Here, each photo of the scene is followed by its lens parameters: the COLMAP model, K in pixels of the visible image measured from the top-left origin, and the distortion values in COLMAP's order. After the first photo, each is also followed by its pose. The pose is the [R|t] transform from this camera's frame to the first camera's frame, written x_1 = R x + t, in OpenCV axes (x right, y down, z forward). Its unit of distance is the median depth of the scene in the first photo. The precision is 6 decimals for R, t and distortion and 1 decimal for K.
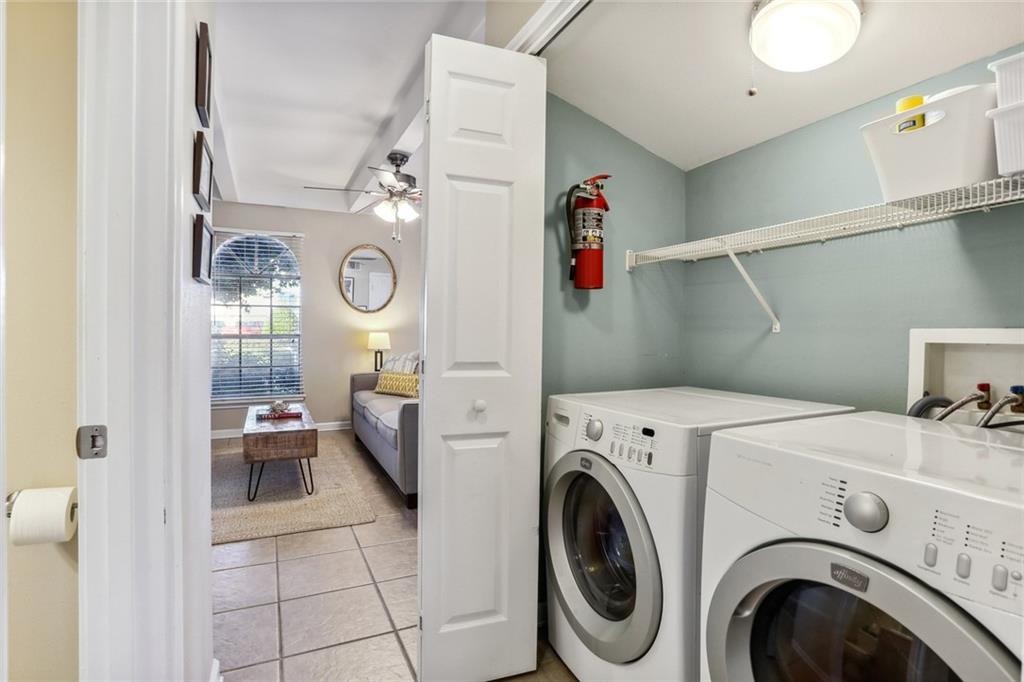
lens RADIAL K [[510.8, 0, 513.0], [0, 510.8, 333.6], [0, 0, 1]] dist [-0.050976, 0.028179]
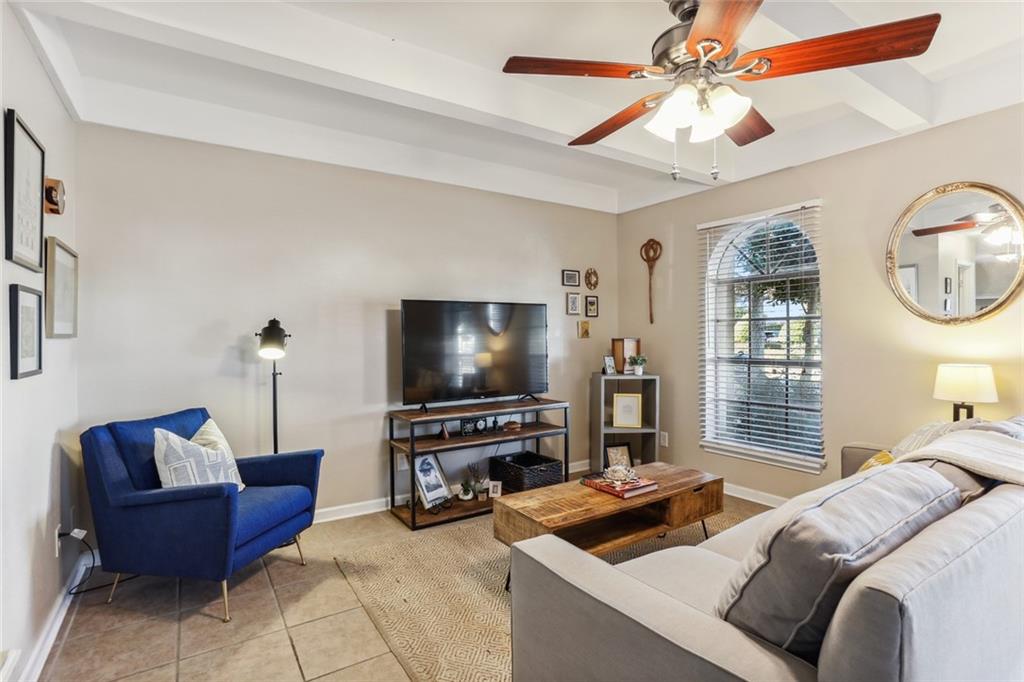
lens RADIAL K [[510.8, 0, 513.0], [0, 510.8, 333.6], [0, 0, 1]] dist [-0.050976, 0.028179]
pose [[0.135850, -0.011122, -0.990667, 0.156414], [-0.005193, 0.999915, -0.011938, -0.026739], [0.990716, 0.006766, 0.135781, 0.606194]]
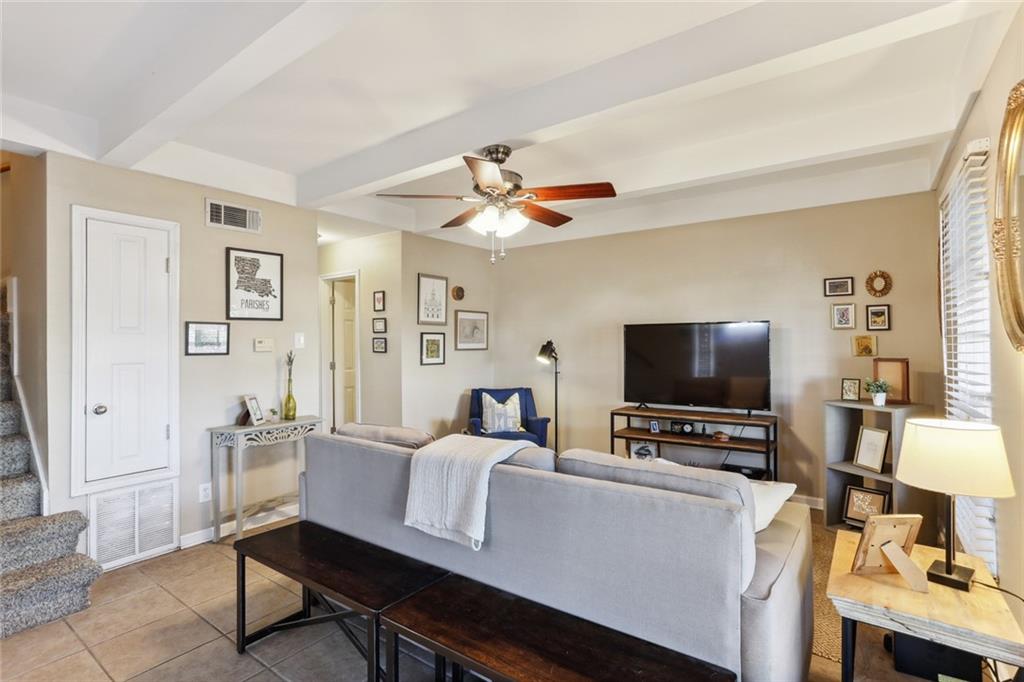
lens RADIAL K [[507.5, 0, 511.1], [0, 507.5, 335.6], [0, 0, 1]] dist [-0.064835, 0.060430]
pose [[-0.870118, 0.002607, -0.492836, 0.095817], [-0.000847, 0.999977, 0.006785, -0.067453], [0.492842, 0.006321, -0.870096, 1.274971]]
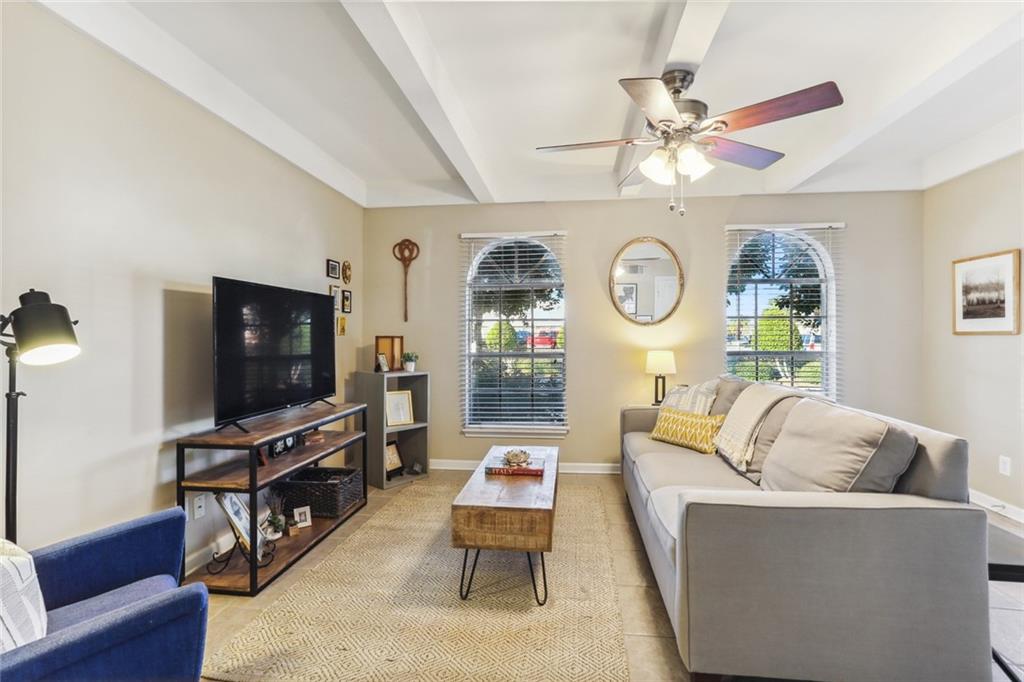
lens RADIAL K [[507.5, 0, 511.1], [0, 507.5, 335.6], [0, 0, 1]] dist [-0.064835, 0.060430]
pose [[0.842471, -0.008734, -0.538670, -0.054687], [0.002091, 0.999914, -0.012943, -0.018693], [0.538737, 0.009777, 0.842417, 0.291631]]
